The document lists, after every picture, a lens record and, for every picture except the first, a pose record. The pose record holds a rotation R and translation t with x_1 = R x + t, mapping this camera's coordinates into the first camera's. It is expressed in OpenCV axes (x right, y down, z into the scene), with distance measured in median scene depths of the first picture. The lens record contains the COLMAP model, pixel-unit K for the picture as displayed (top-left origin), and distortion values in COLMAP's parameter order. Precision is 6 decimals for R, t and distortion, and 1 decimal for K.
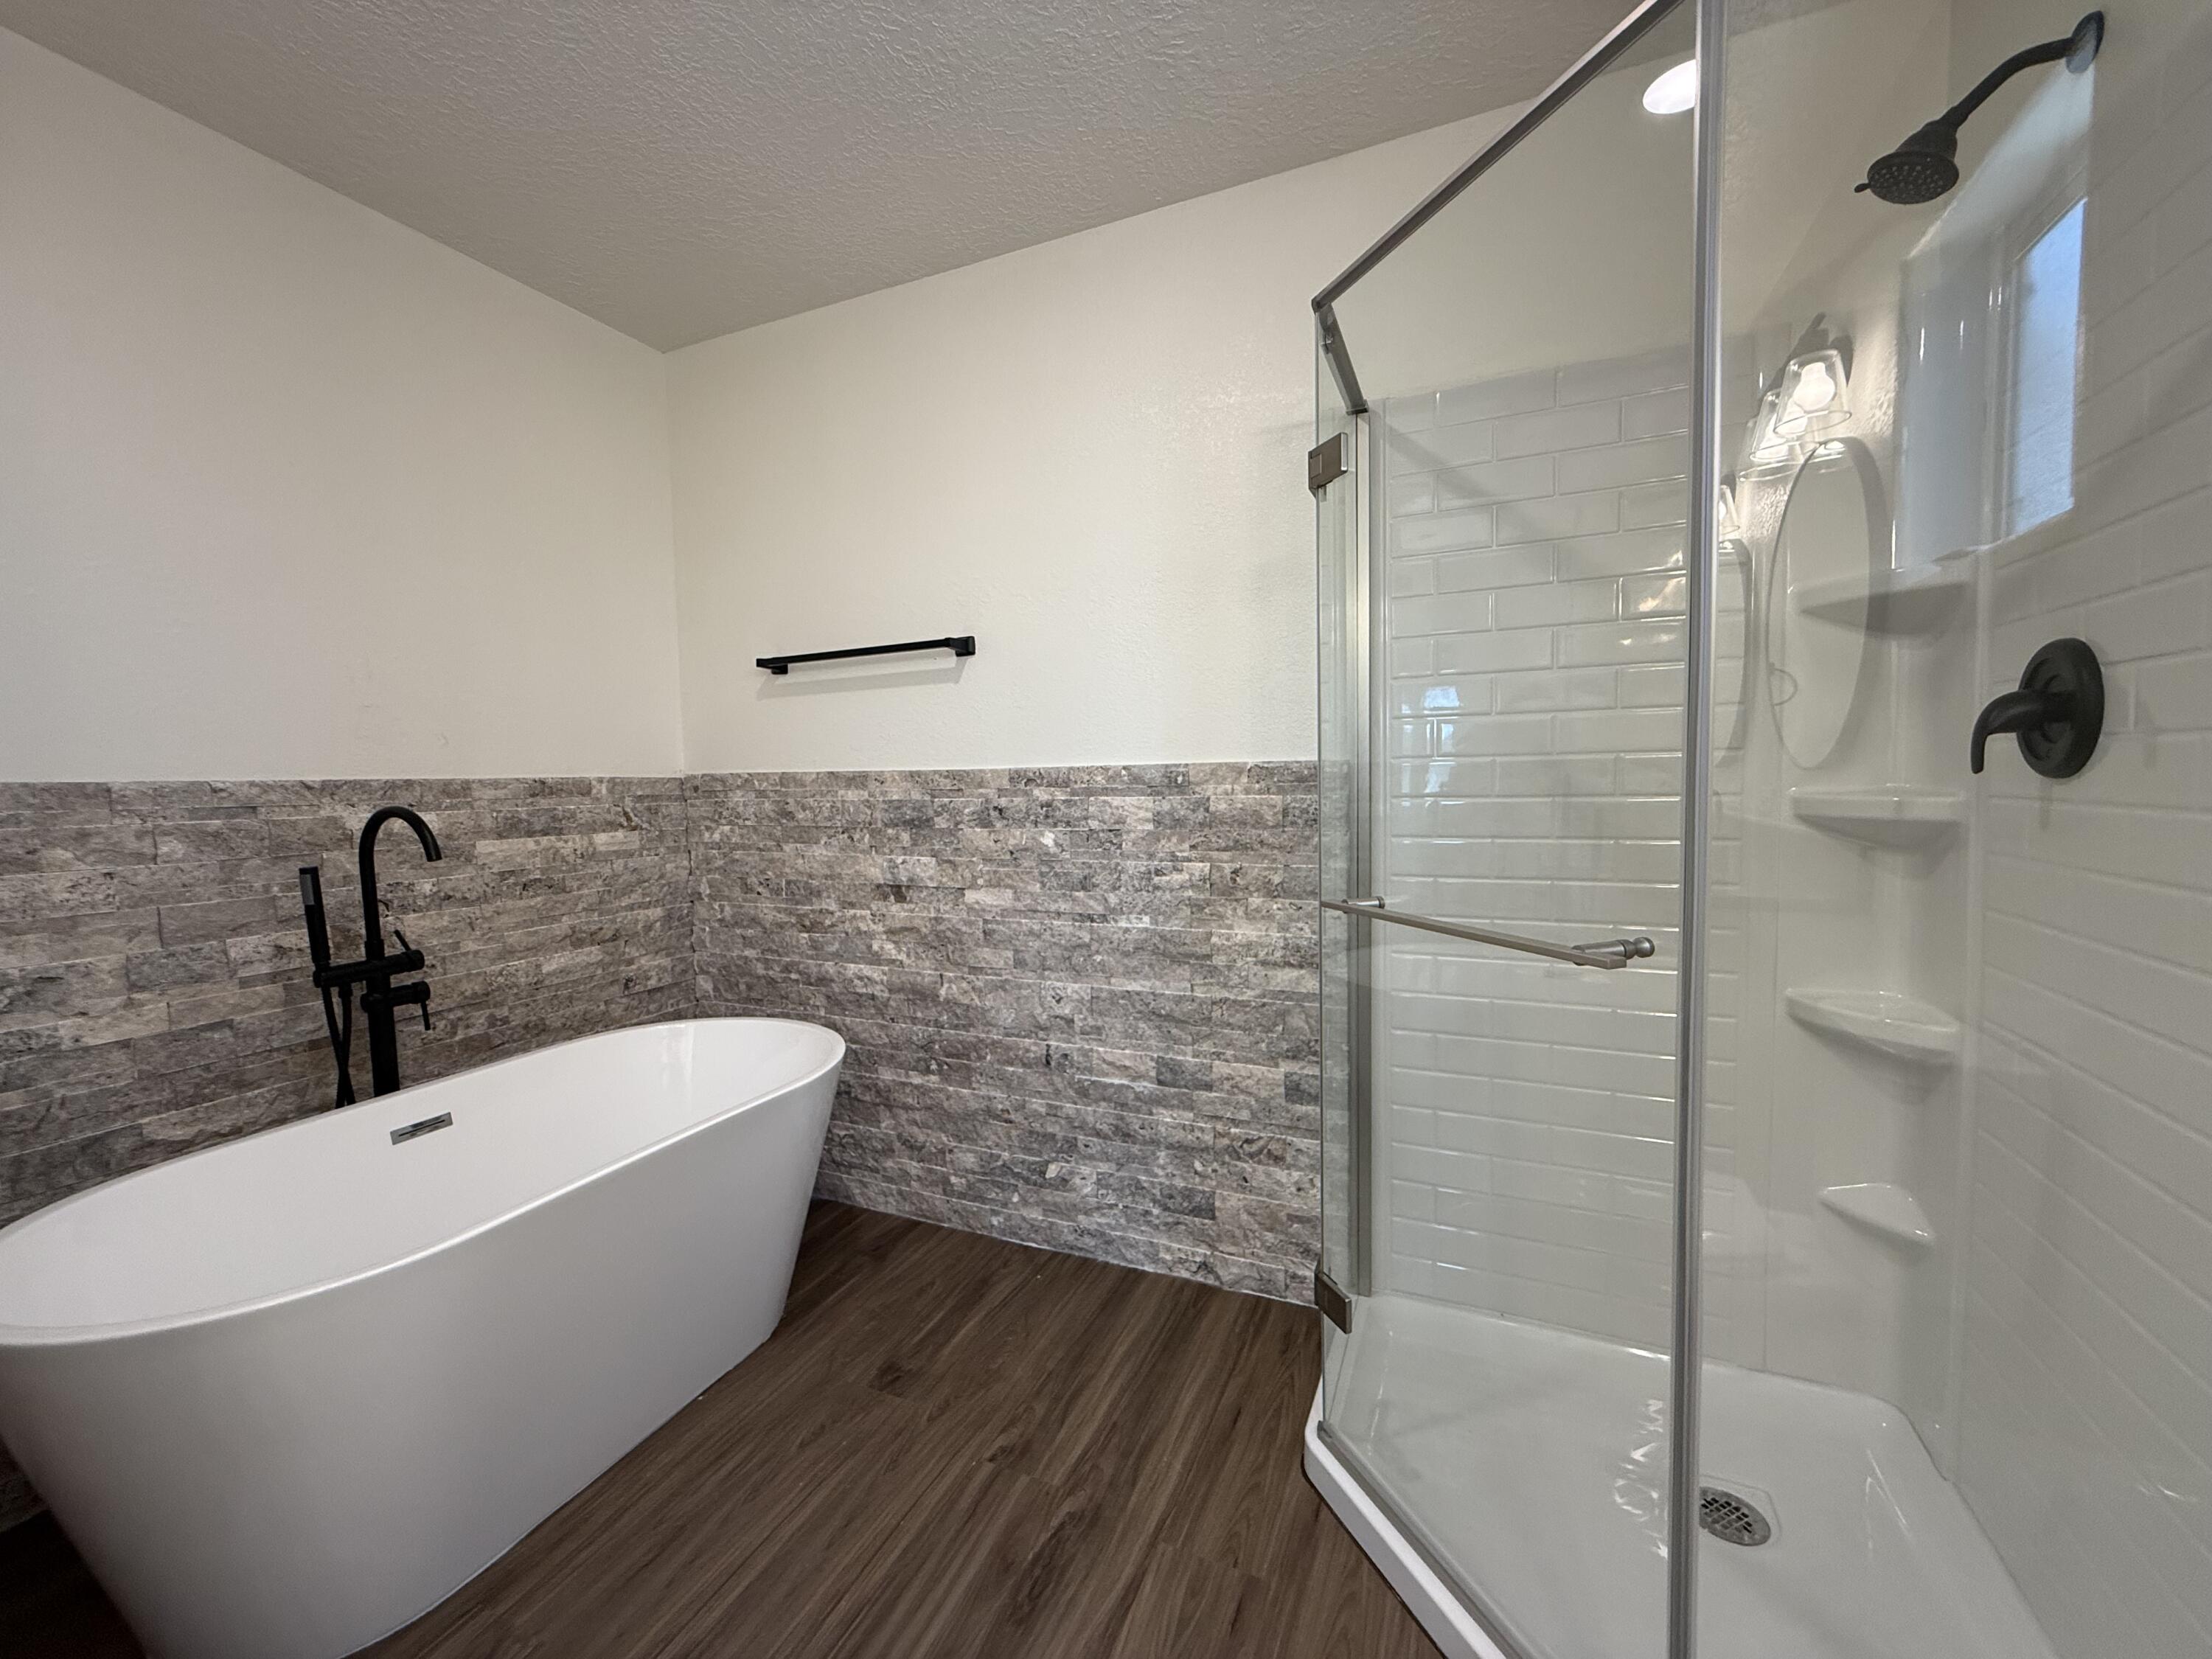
lens RADIAL K [[884.1, 0, 1100.7], [0, 884.1, 832.3], [0, 0, 1]] dist [0.000016, 0.000298]
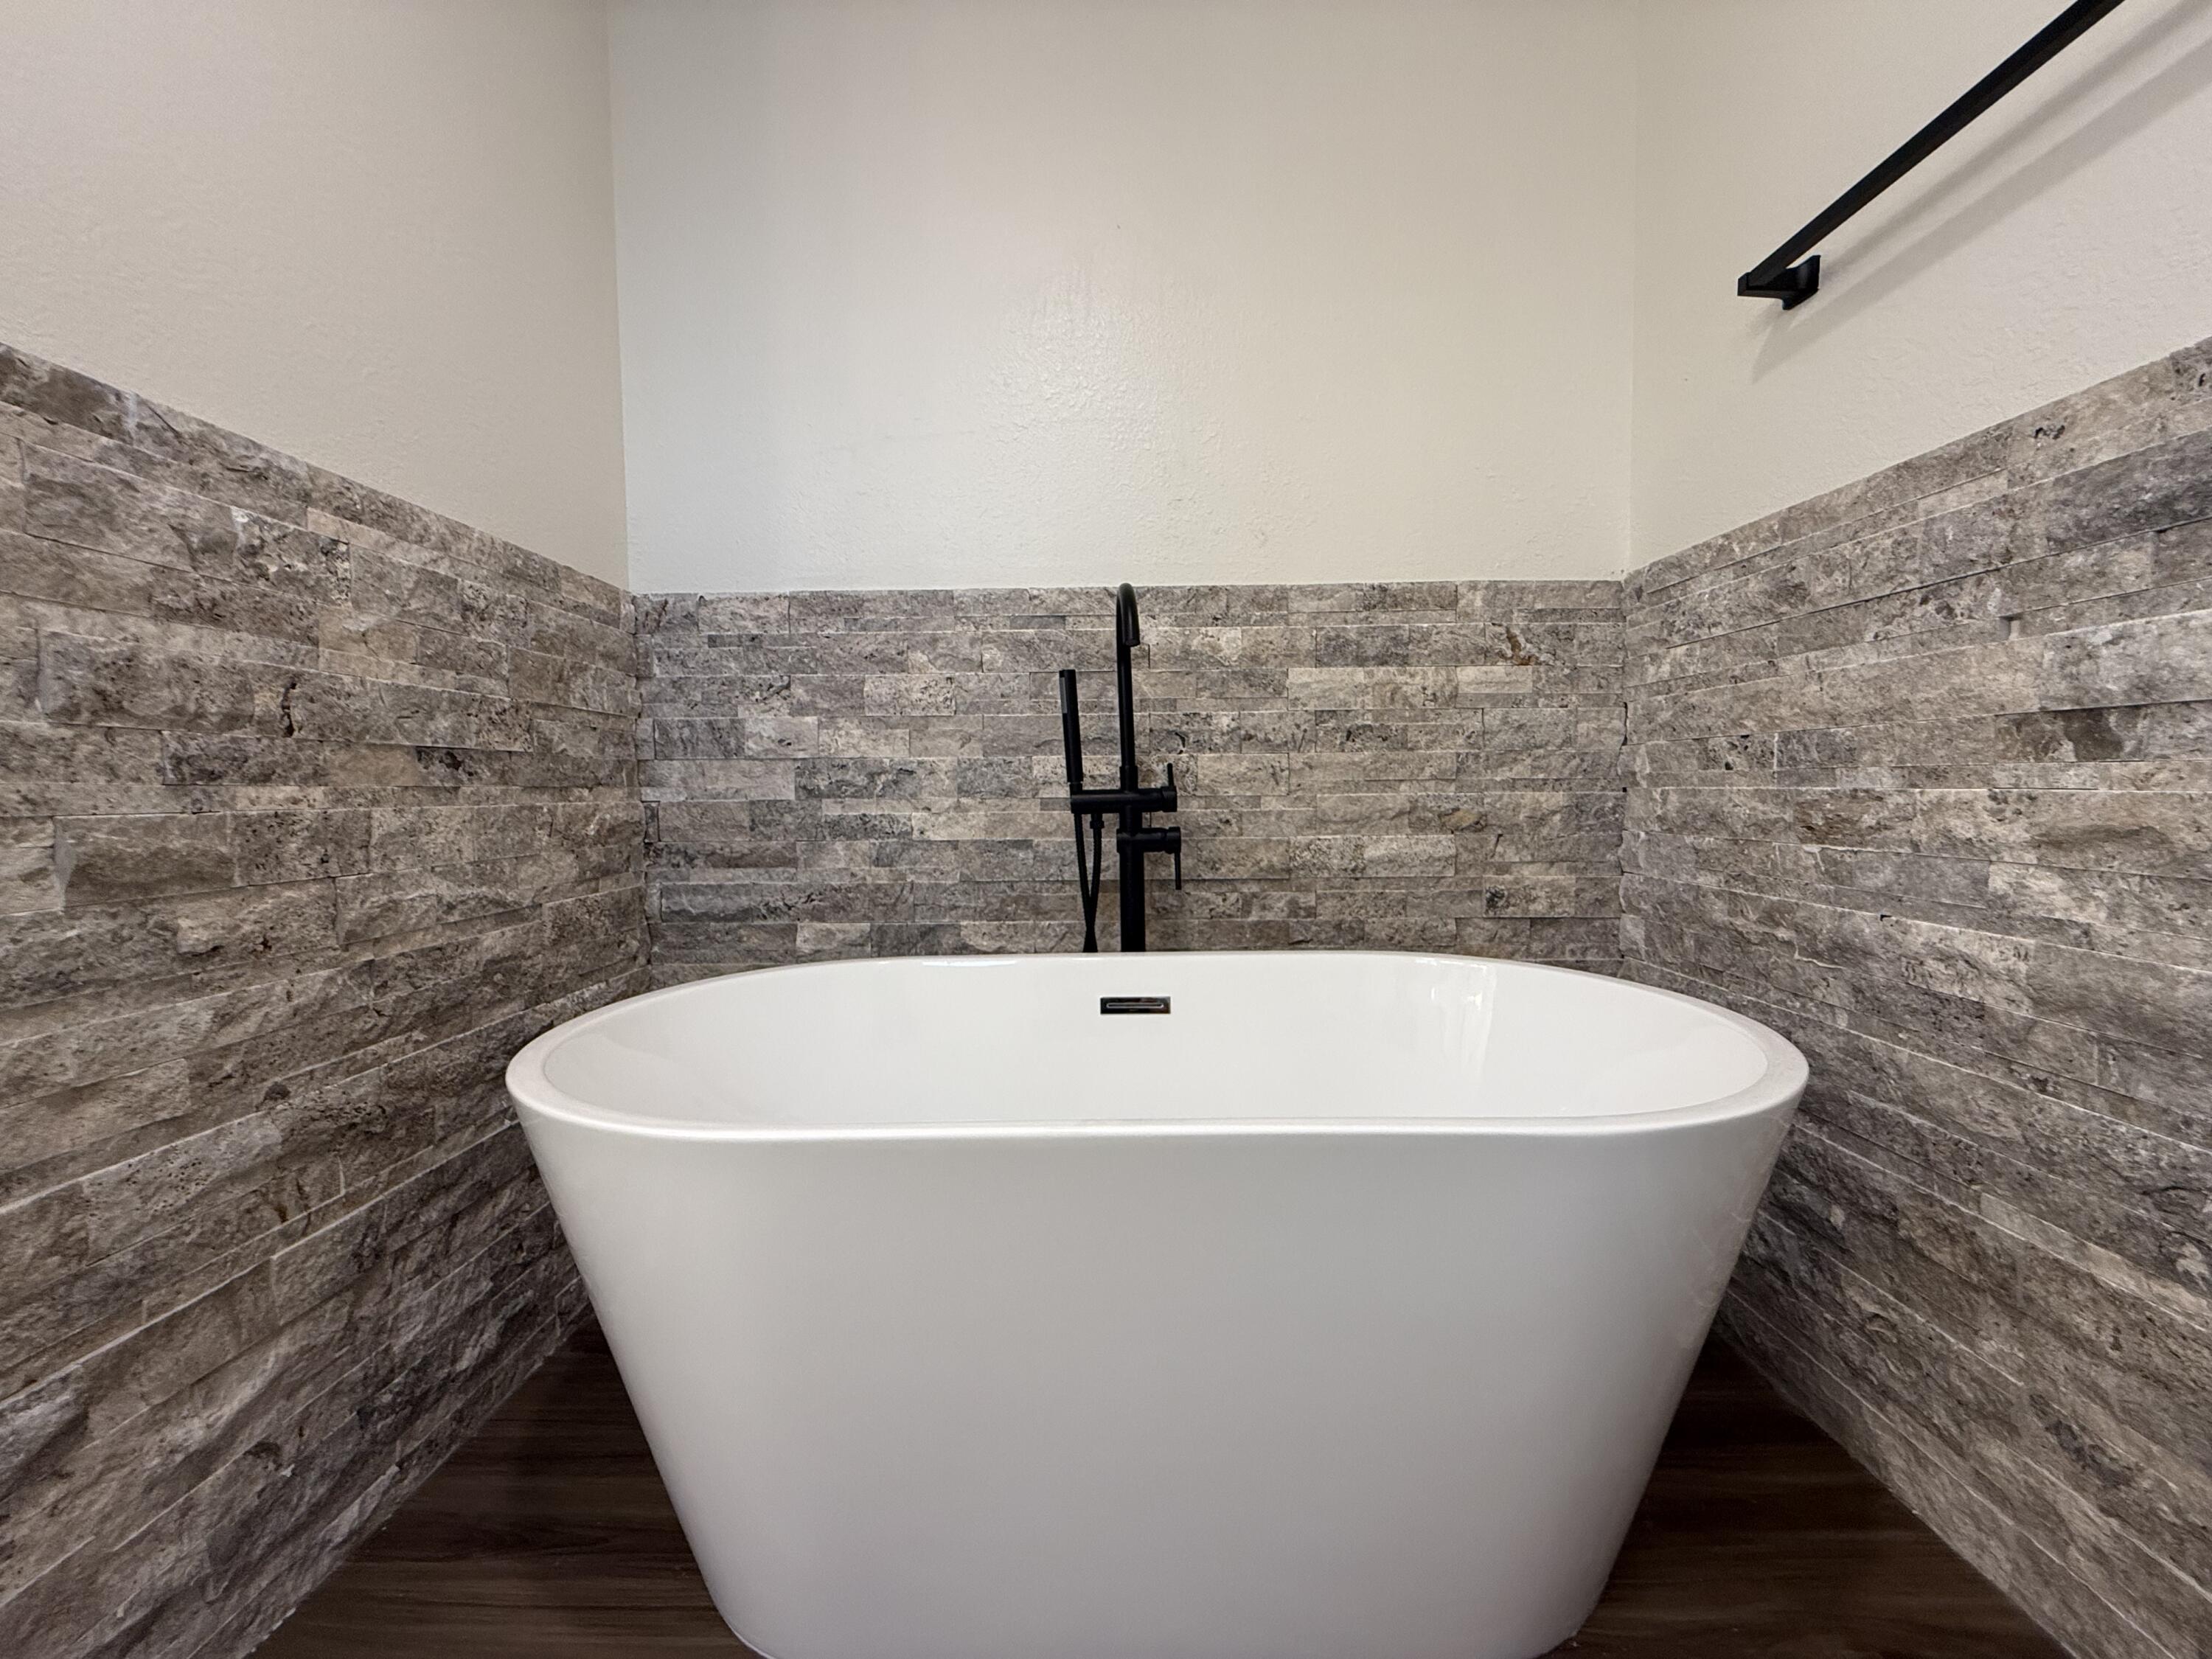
lens RADIAL K [[884.1, 0, 1100.7], [0, 884.1, 832.3], [0, 0, 1]] dist [0.000016, 0.000298]
pose [[0.390705, 0.059276, -0.918606, -0.056698], [-0.053104, 0.997714, 0.041794, 0.114437], [0.918983, 0.032452, 0.392959, 0.498266]]
